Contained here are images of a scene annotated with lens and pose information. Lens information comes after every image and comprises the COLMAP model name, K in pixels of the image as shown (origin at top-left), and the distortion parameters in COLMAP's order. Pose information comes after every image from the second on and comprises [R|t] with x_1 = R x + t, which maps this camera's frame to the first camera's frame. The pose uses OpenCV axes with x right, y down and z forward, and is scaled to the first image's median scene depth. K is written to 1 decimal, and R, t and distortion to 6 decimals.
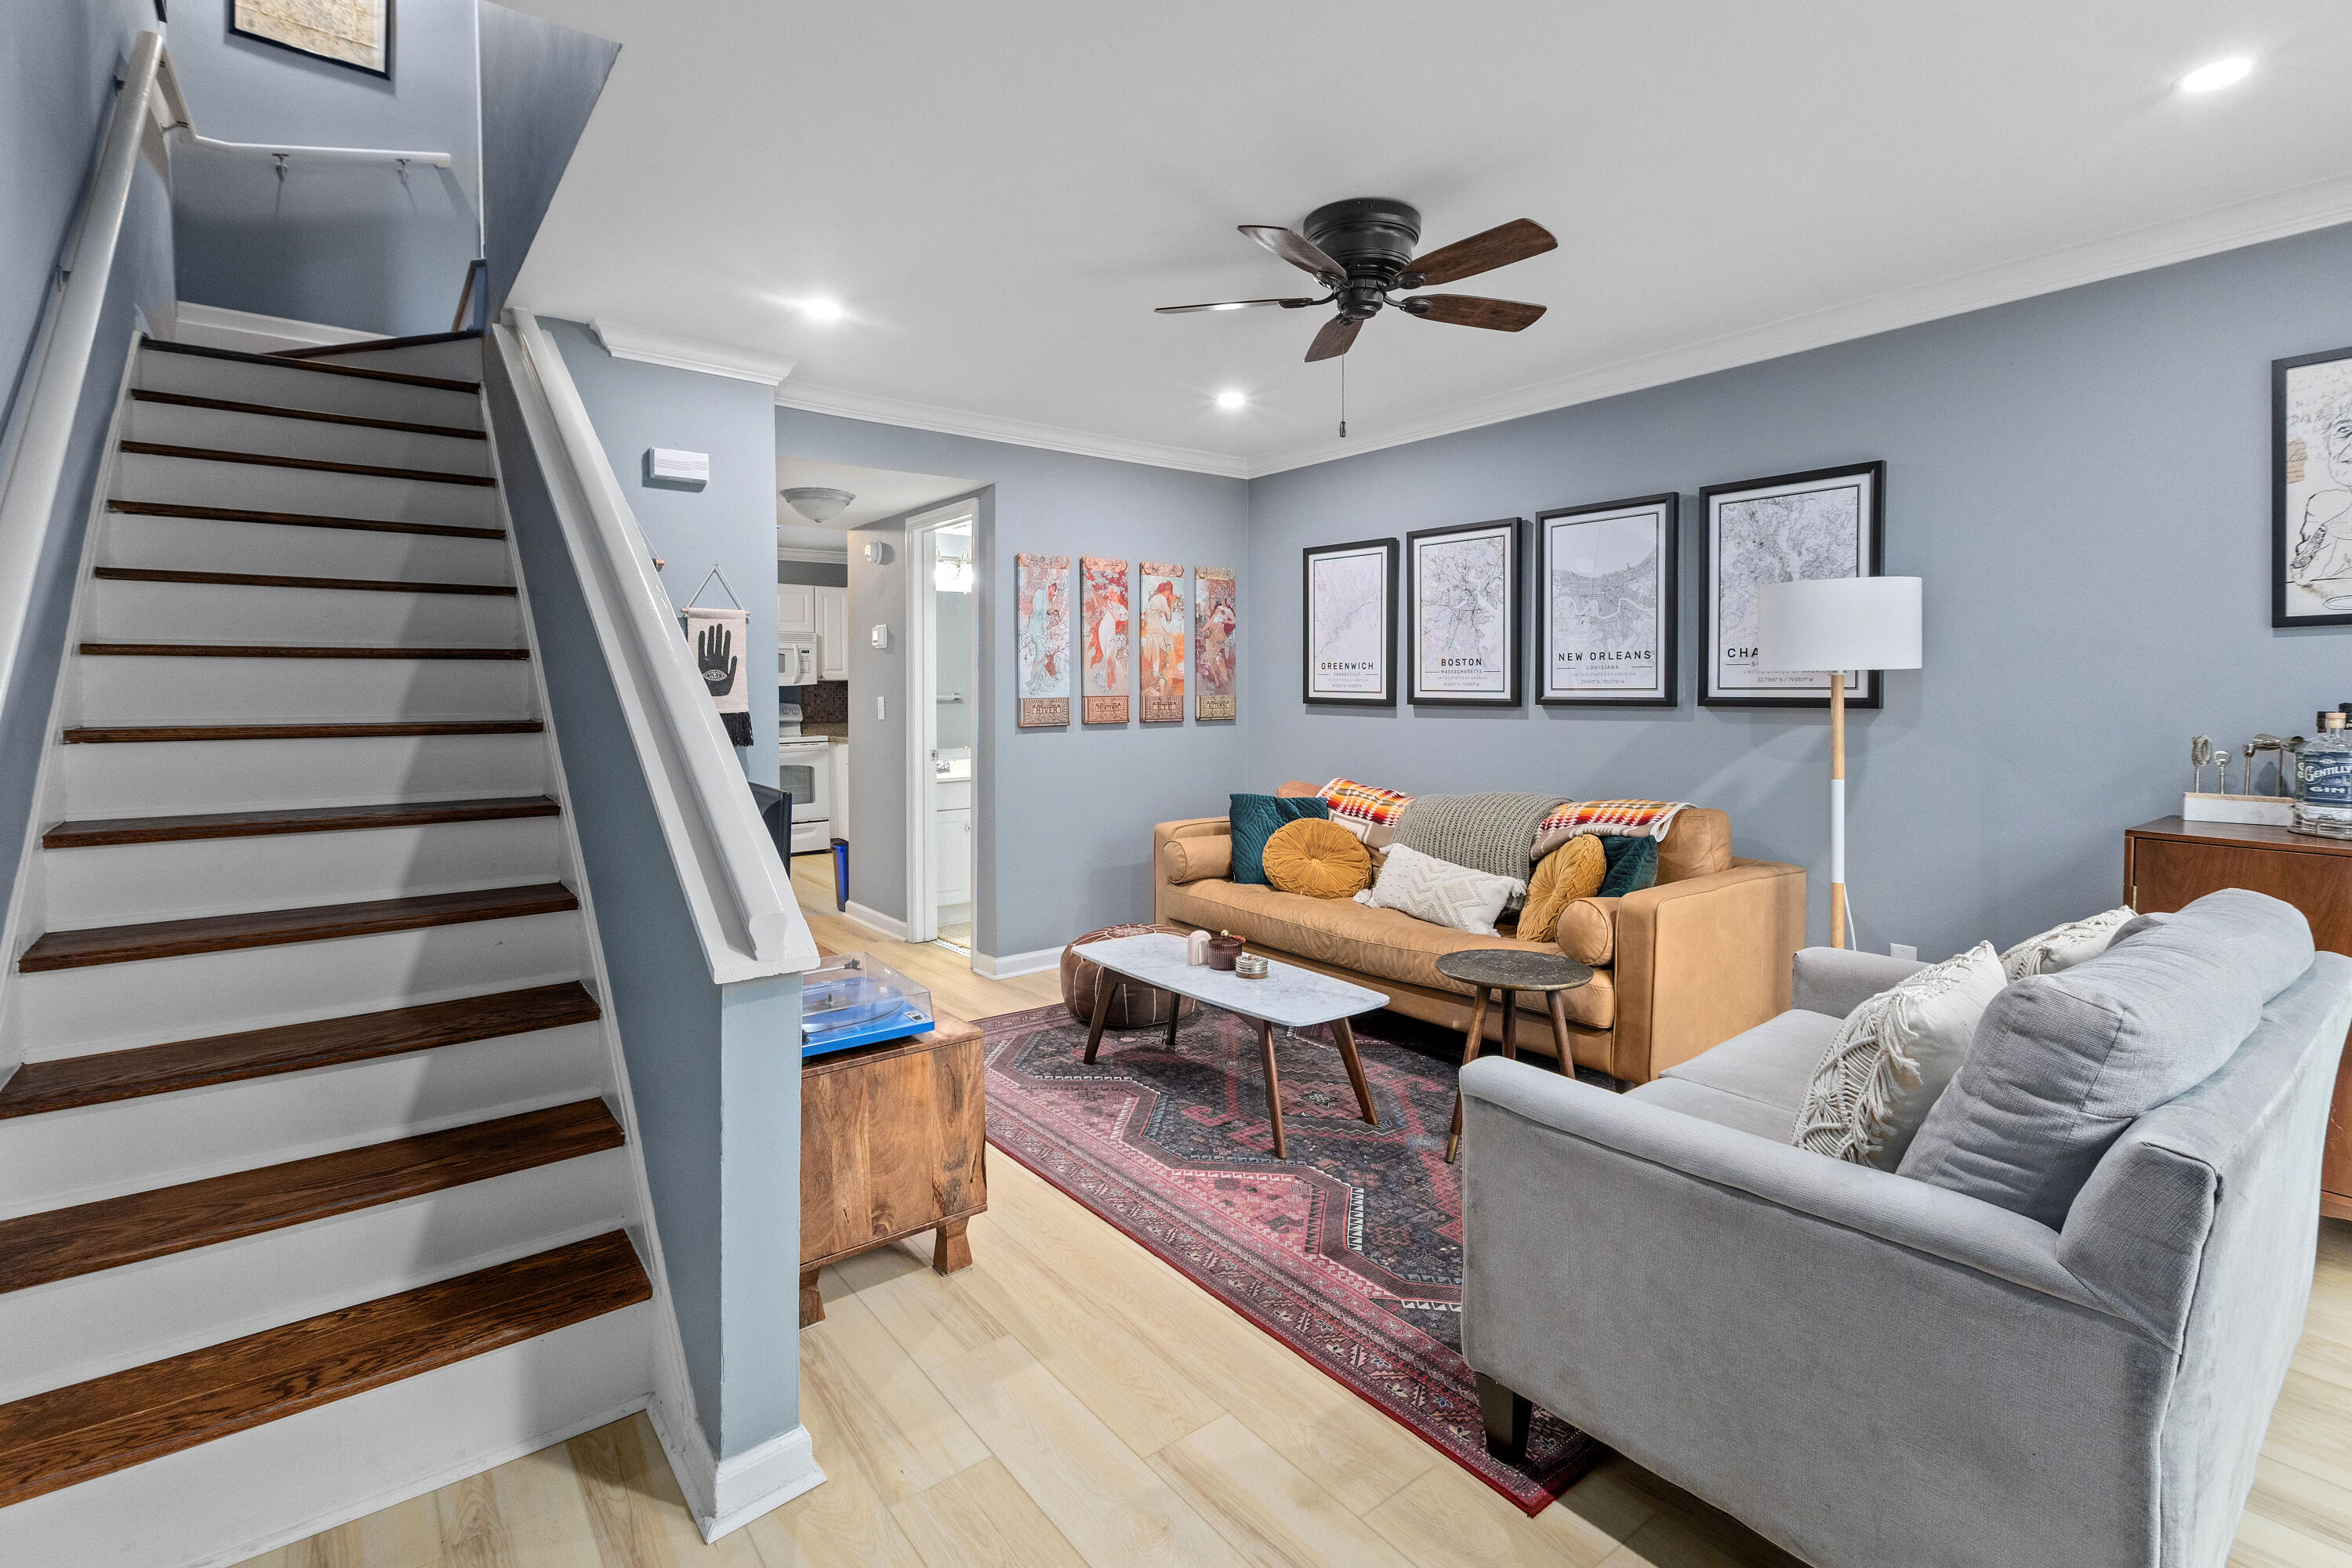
lens RADIAL K [[1090.8, 0, 1180.5], [0, 1090.8, 714.9], [0, 0, 1]] dist [0.008504, -0.003421]
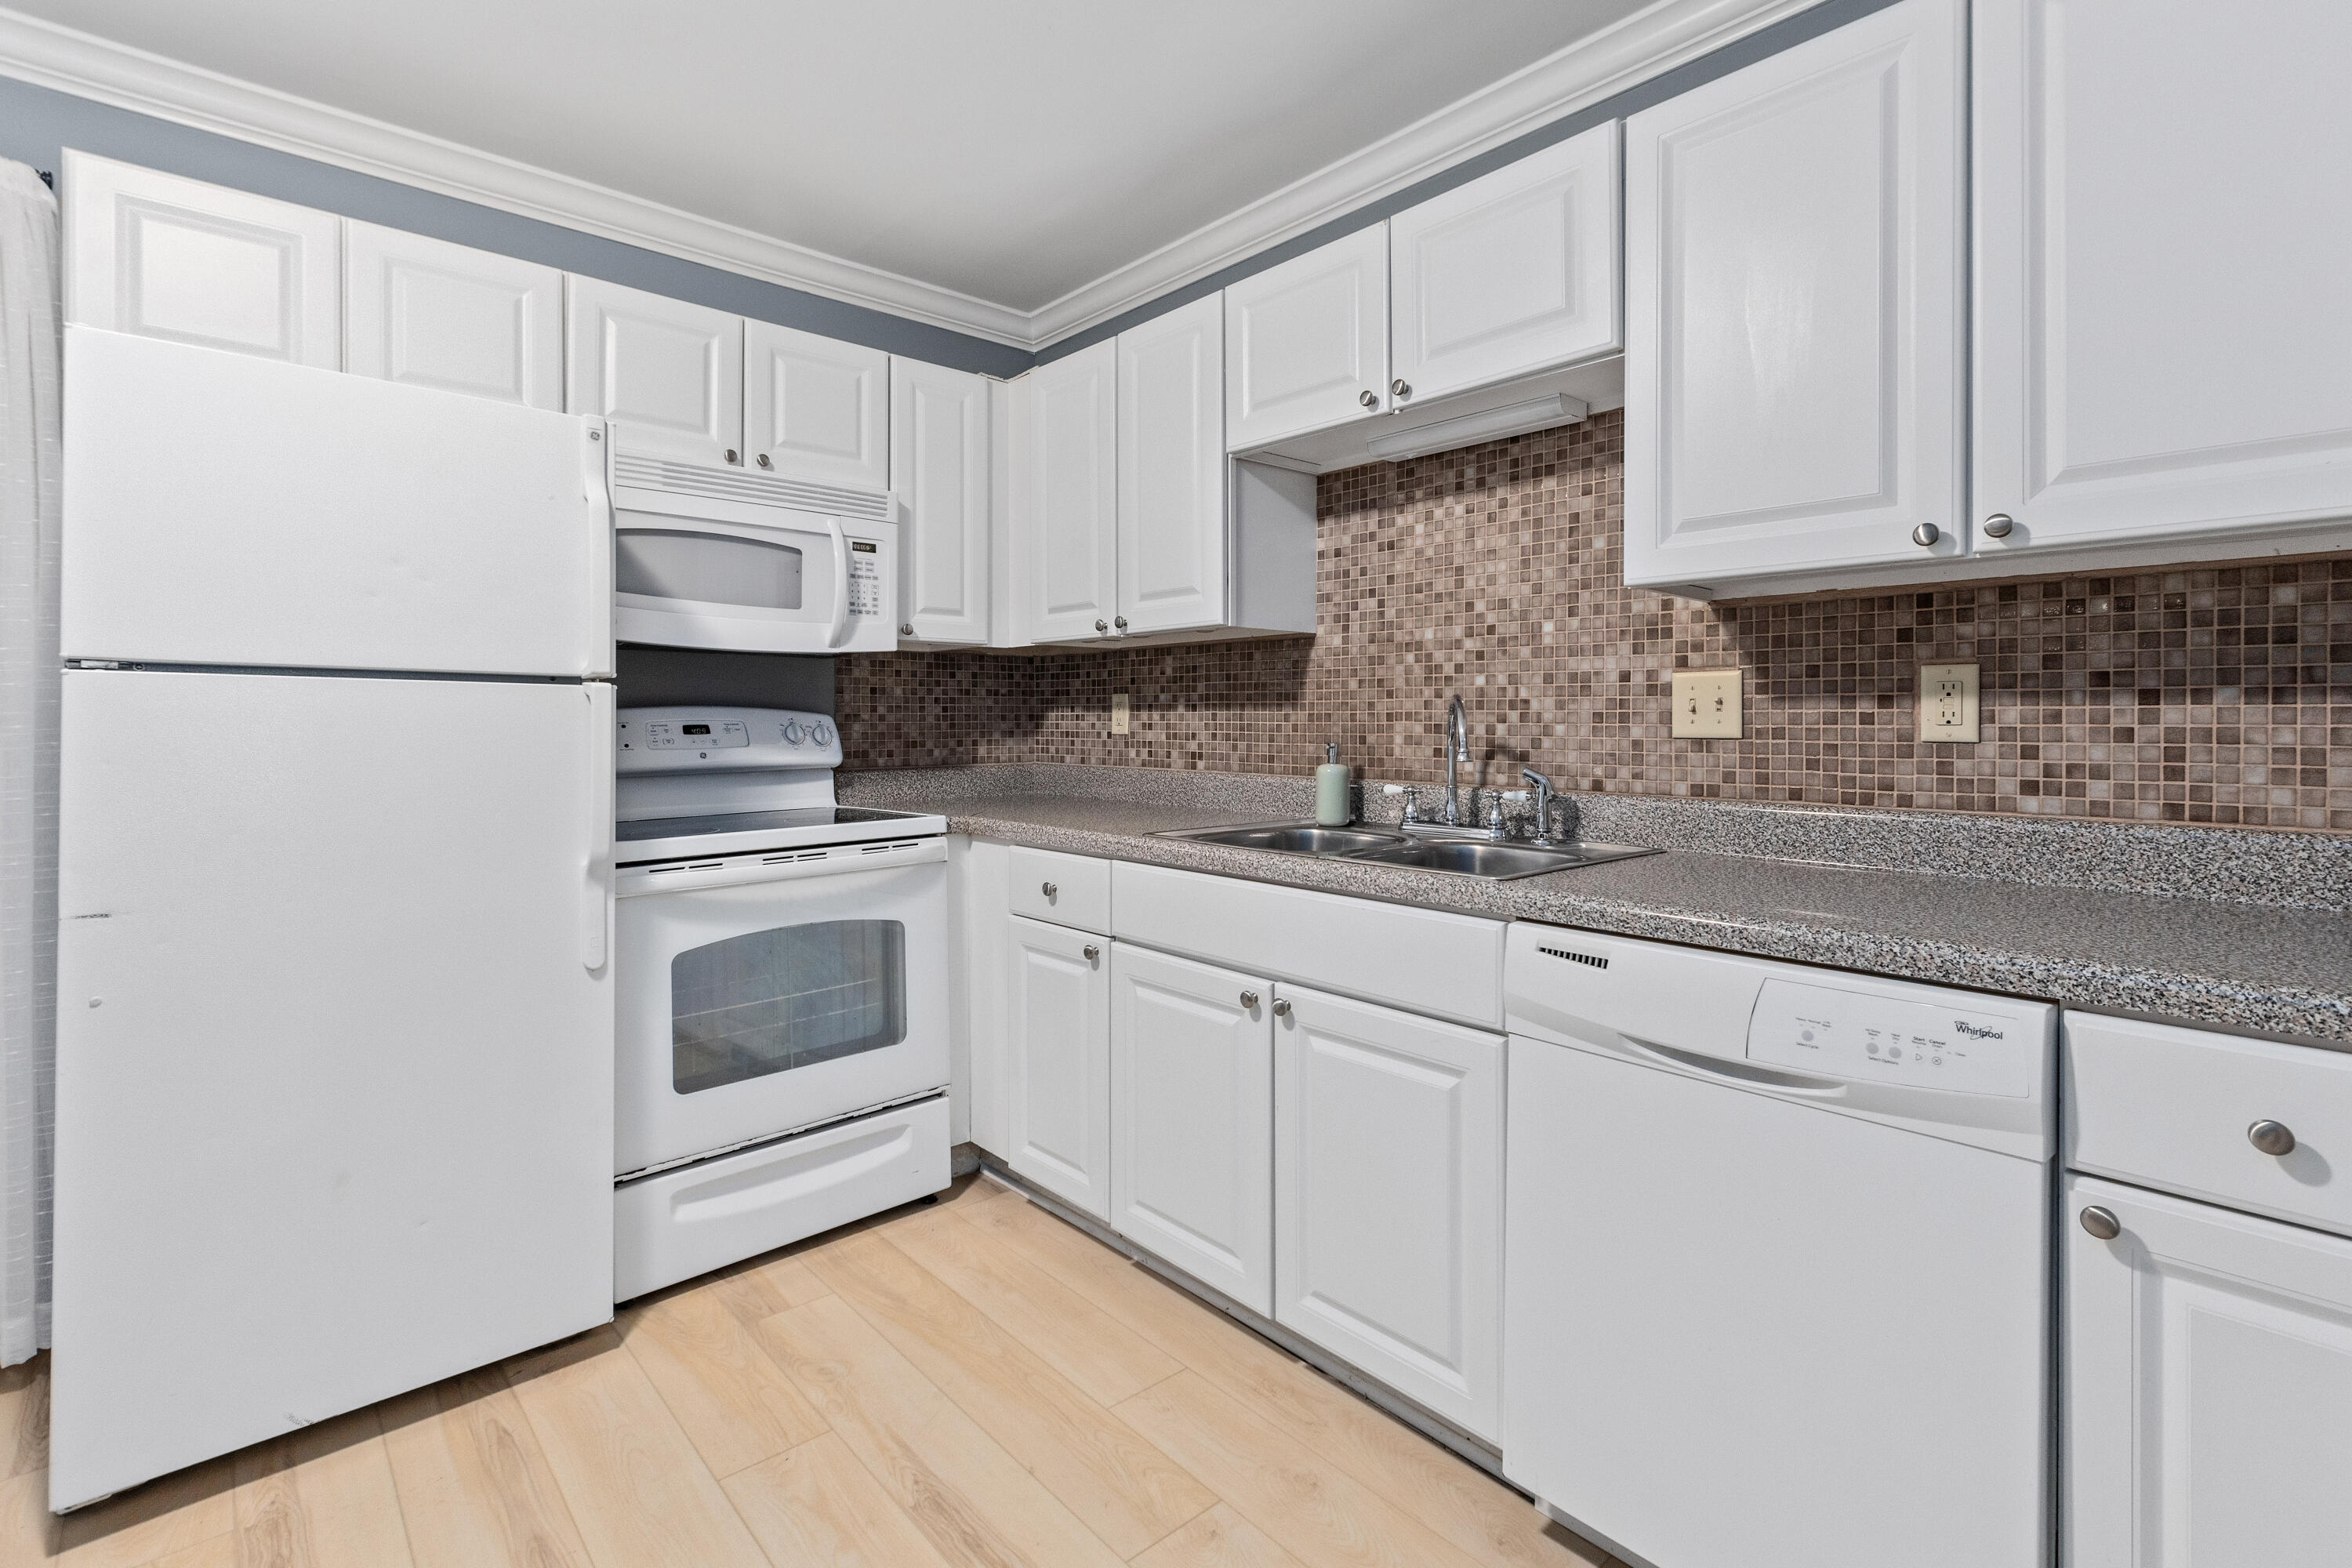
lens RADIAL K [[1090.8, 0, 1175.6], [0, 1090.8, 732.7], [0, 0, 1]] dist [0.008504, -0.003421]
pose [[0.997508, 0.008700, 0.070011, -0.581252], [-0.008135, 0.999932, -0.008355, -0.005018], [-0.070079, 0.007765, 0.997511, 1.431036]]
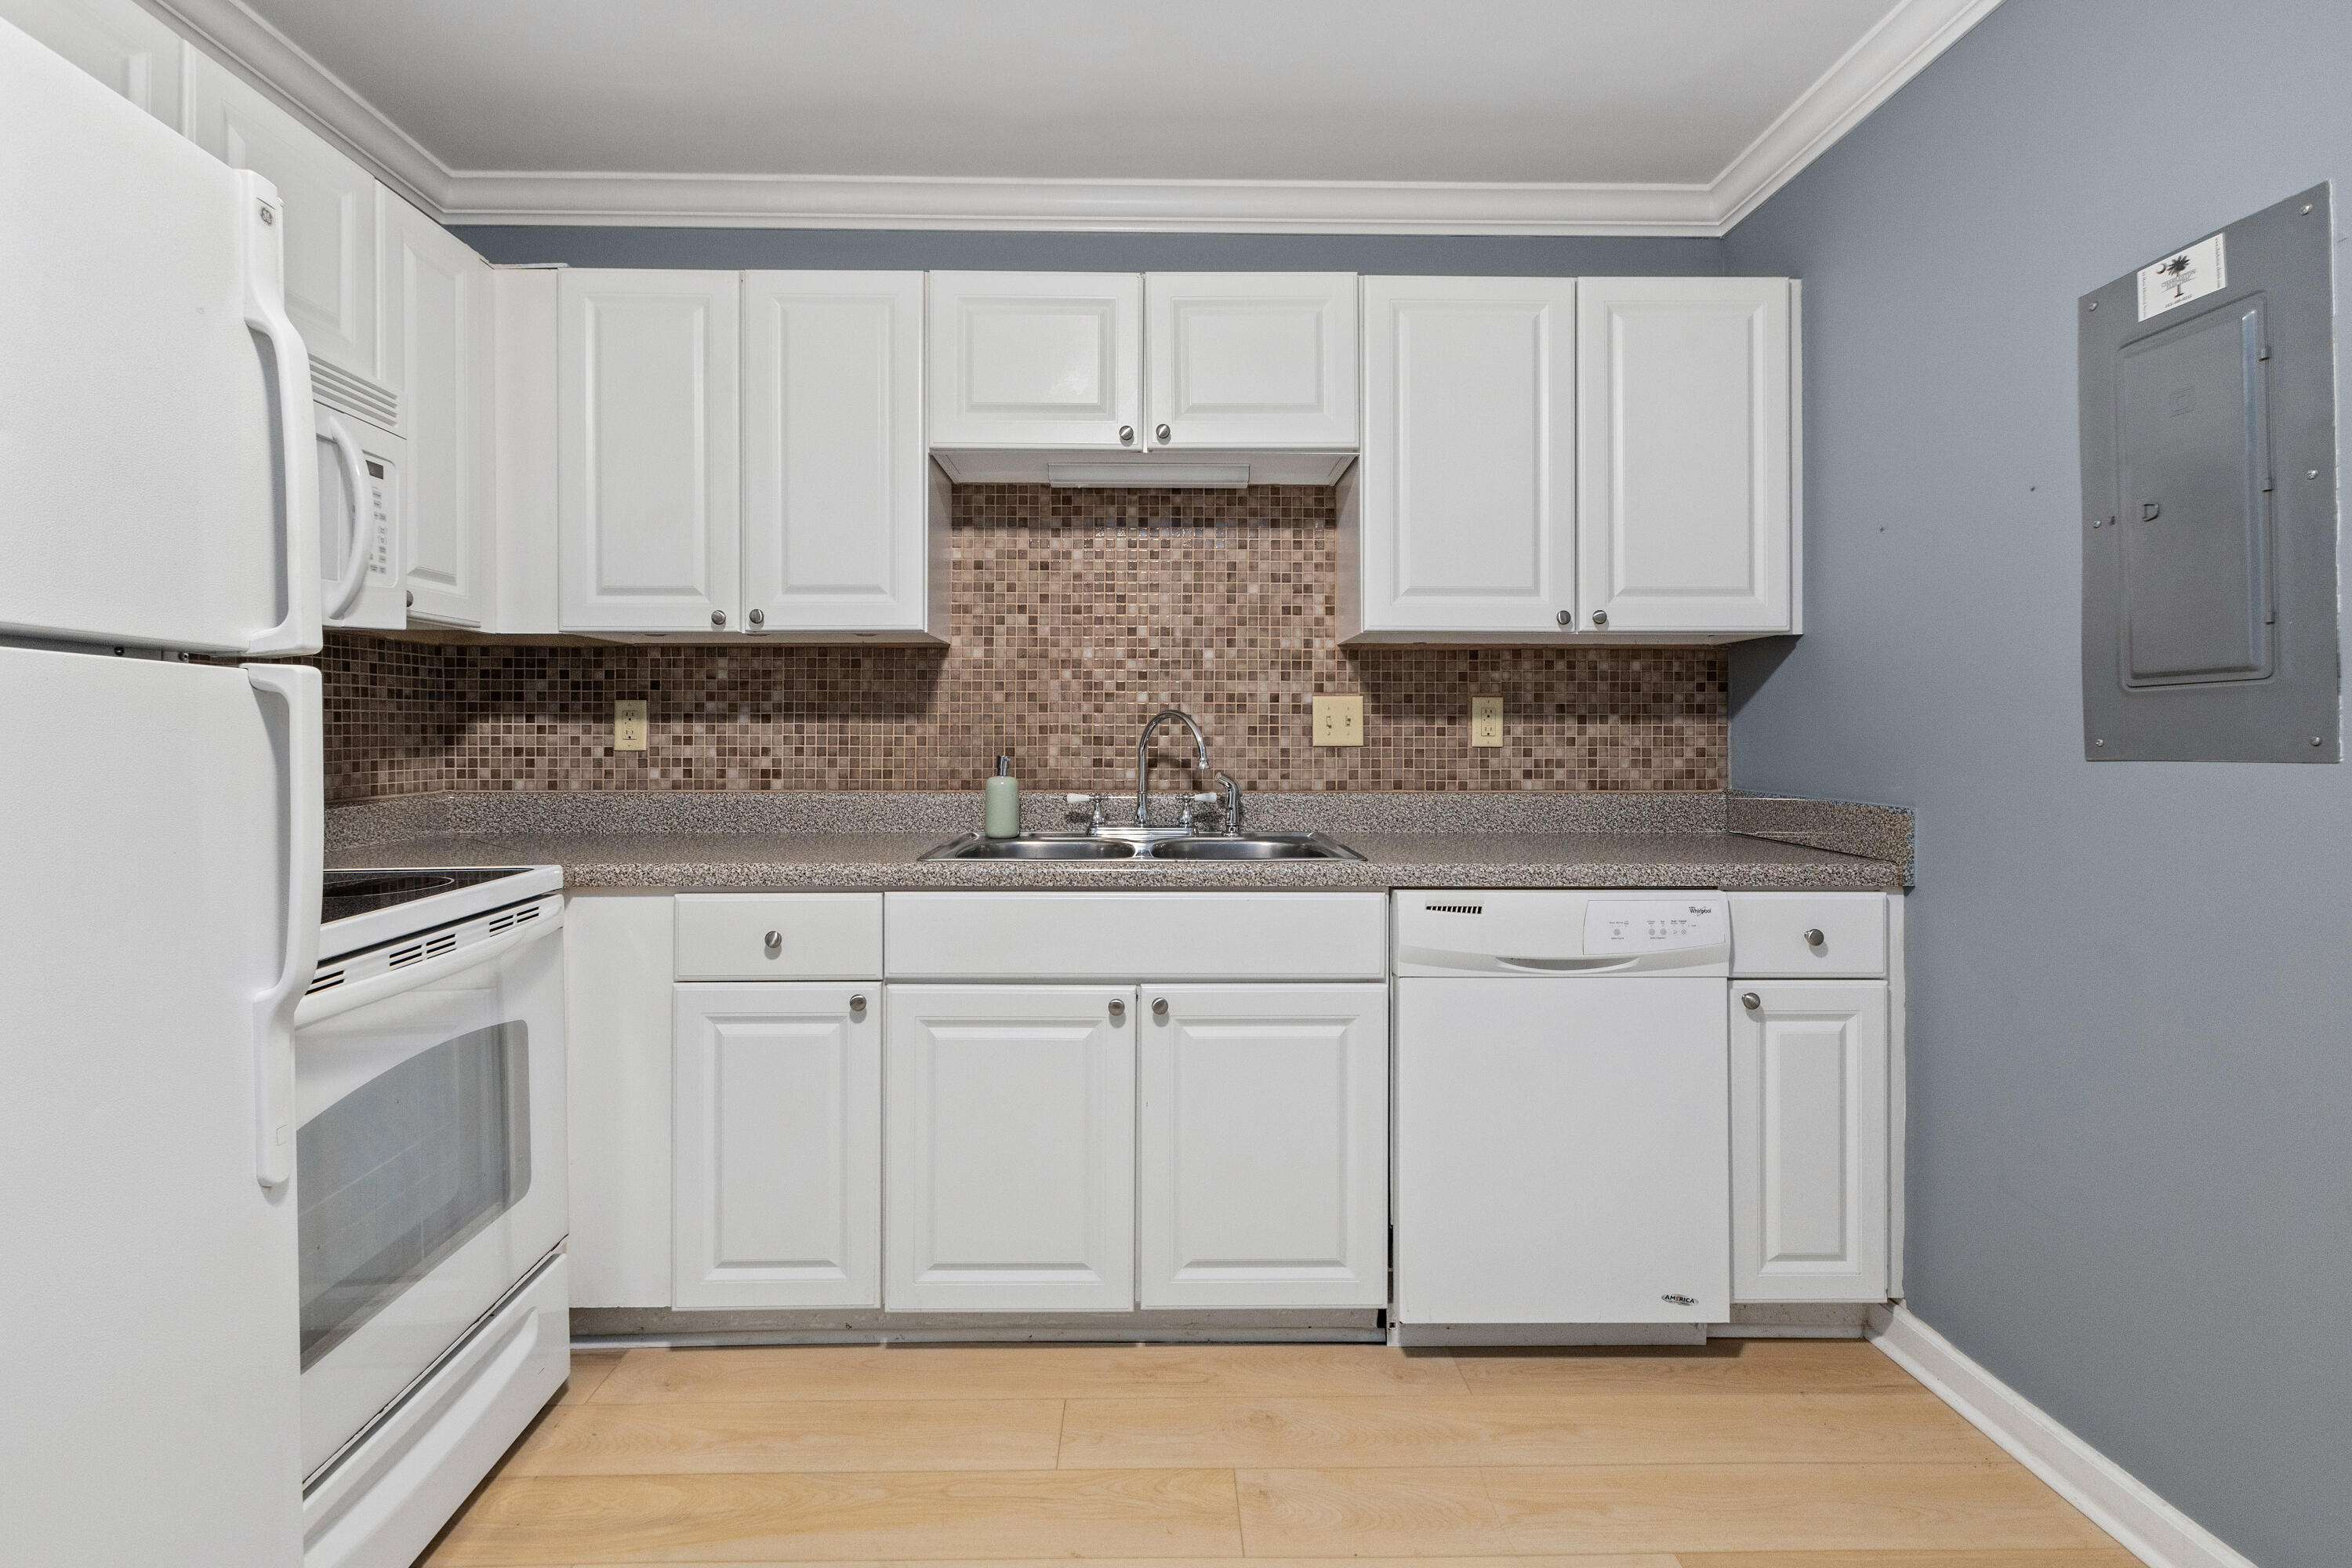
lens RADIAL K [[1090.8, 0, 1146.7], [0, 1090.8, 745.6], [0, 0, 1]] dist [0.008504, -0.003421]
pose [[0.593942, -0.000758, 0.804507, -0.896711], [0.009861, 0.999931, -0.006339, -0.005986], [-0.804447, 0.011698, 0.593909, 1.604097]]
